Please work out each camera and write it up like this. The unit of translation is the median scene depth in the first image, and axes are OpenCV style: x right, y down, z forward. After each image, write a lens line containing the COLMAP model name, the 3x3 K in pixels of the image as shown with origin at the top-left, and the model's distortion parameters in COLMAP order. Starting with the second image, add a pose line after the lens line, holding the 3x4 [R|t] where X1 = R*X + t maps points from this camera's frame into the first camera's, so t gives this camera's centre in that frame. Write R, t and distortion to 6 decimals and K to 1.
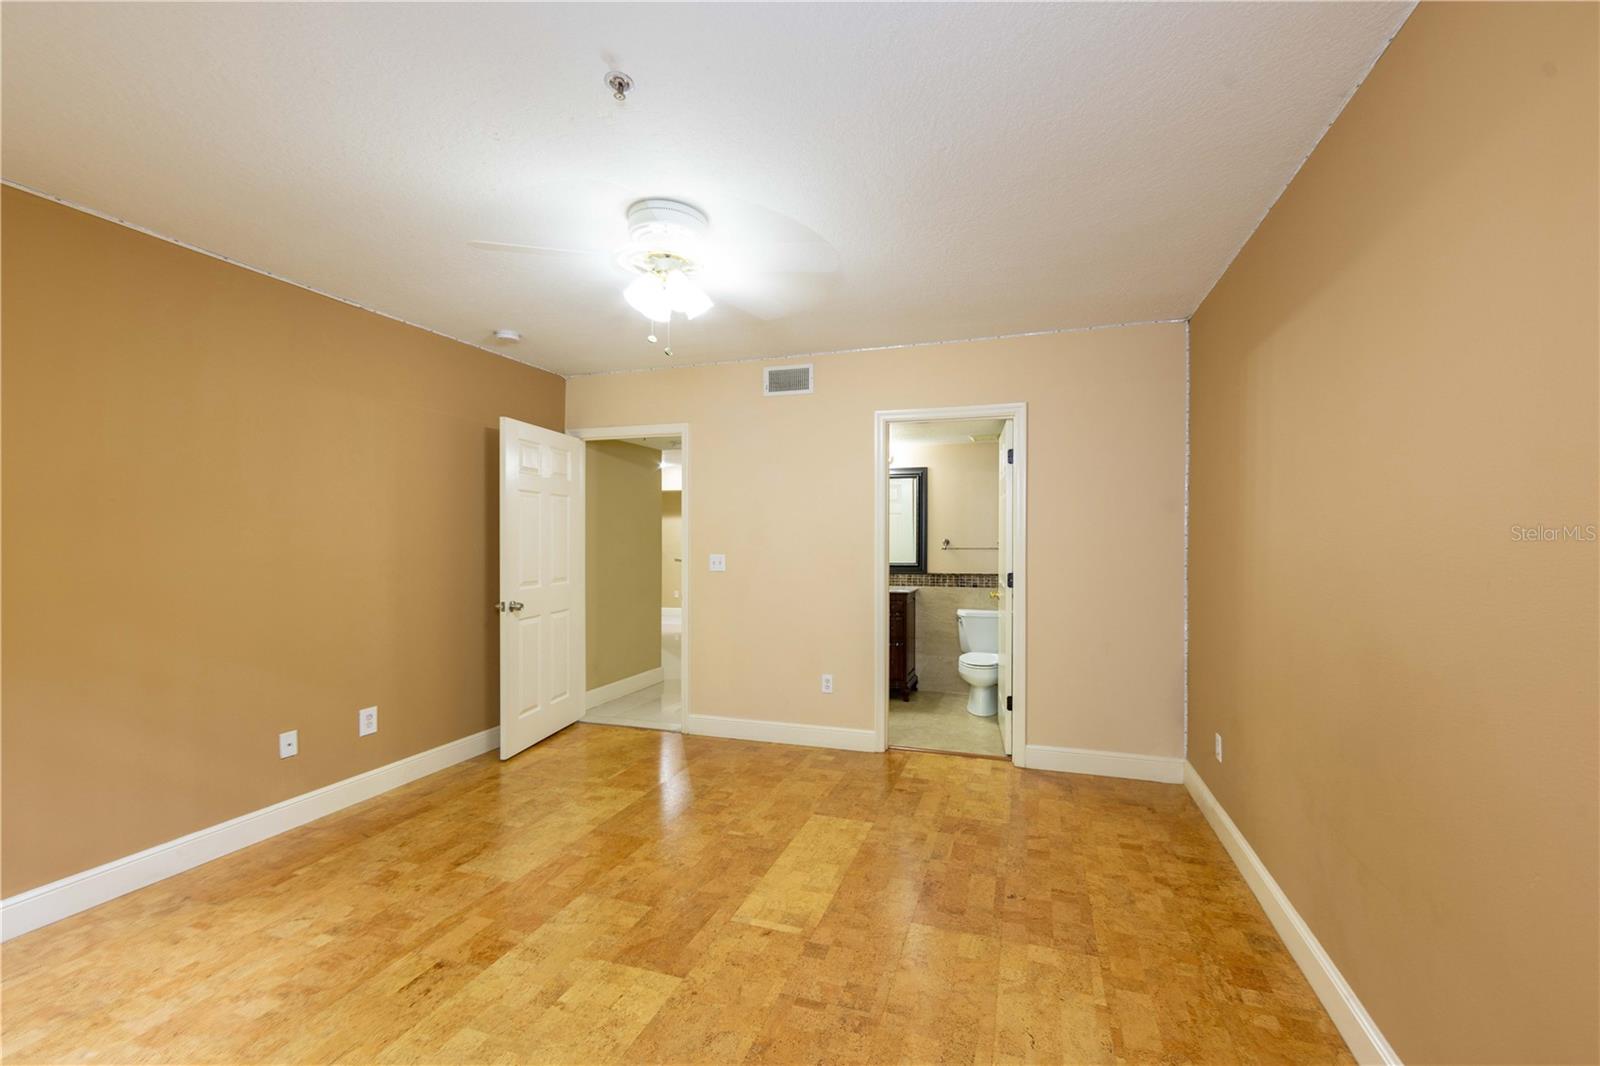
lens RADIAL K [[634.8, 0, 809.2], [0, 634.8, 534.7], [0, 0, 1]] dist [-0.003396, -0.000187]
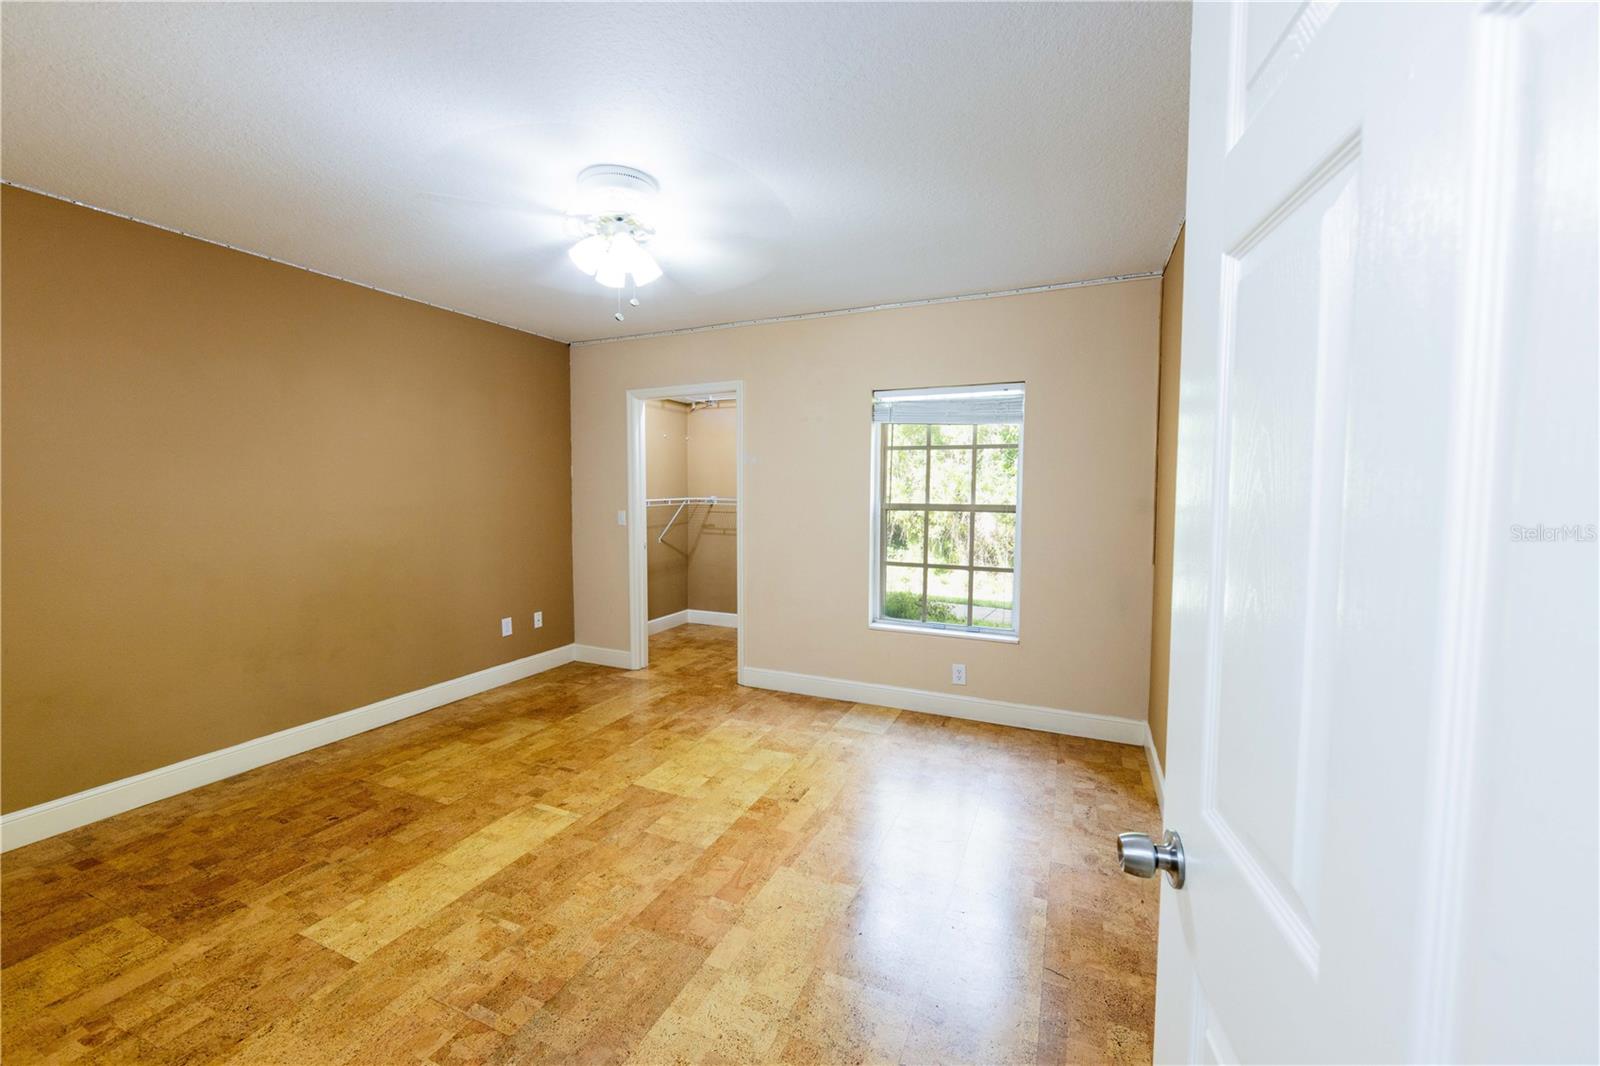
lens RADIAL K [[634.8, 0, 800.5], [0, 634.8, 530.0], [0, 0, 1]] dist [-0.003396, -0.000187]
pose [[-0.995190, -0.010025, 0.097447, -0.616824], [-0.004350, 0.998291, 0.058268, -0.012250], [-0.097864, 0.057564, -0.993534, 2.020616]]
